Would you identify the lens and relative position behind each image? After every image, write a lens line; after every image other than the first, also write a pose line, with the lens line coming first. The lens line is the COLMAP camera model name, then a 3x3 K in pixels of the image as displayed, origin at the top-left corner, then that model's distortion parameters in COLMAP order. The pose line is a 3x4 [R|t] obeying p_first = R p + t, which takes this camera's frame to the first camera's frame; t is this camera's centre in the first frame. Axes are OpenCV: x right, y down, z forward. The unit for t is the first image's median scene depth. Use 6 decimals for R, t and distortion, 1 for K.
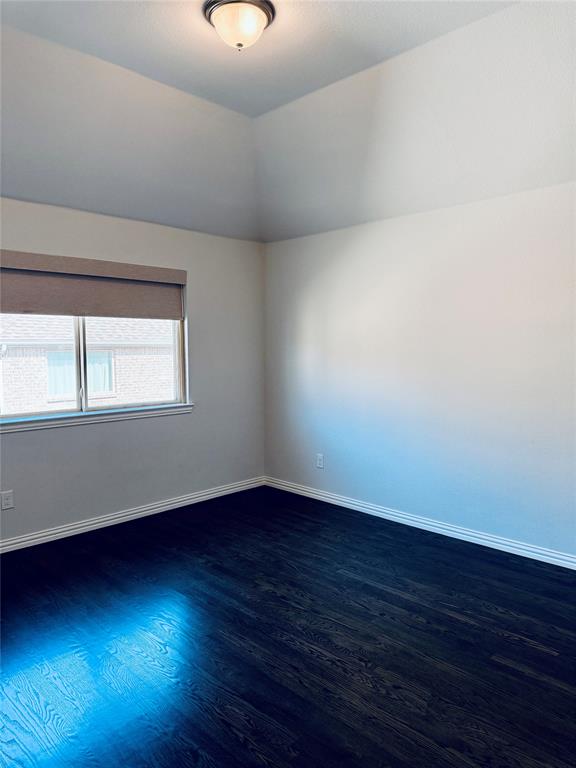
lens RADIAL K [[551.6, 0, 288.0], [0, 551.6, 384.0], [0, 0, 1]] dist [0.083743, -0.107570]
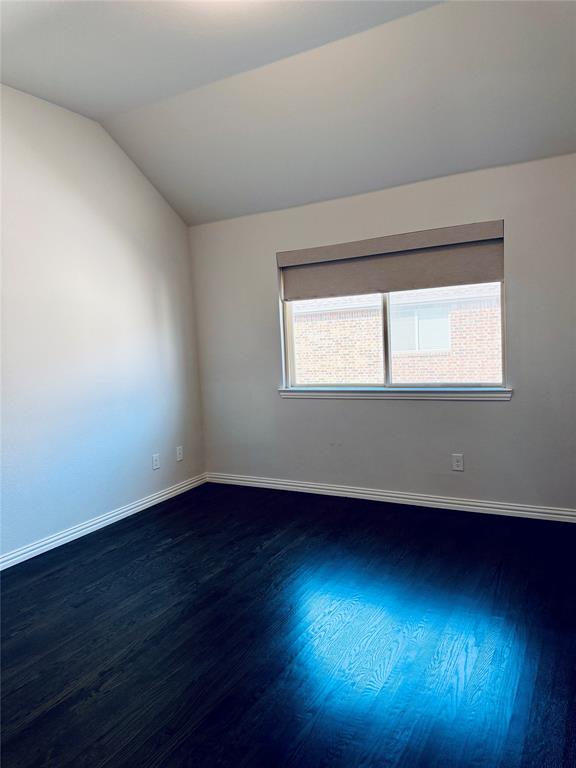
lens RADIAL K [[551.6, 0, 288.0], [0, 551.6, 384.0], [0, 0, 1]] dist [0.083743, -0.107570]
pose [[0.266237, 0.086361, -0.960031, 0.517744], [-0.008973, 0.996157, 0.087122, -0.039808], [0.963866, -0.014581, 0.265989, 0.500687]]
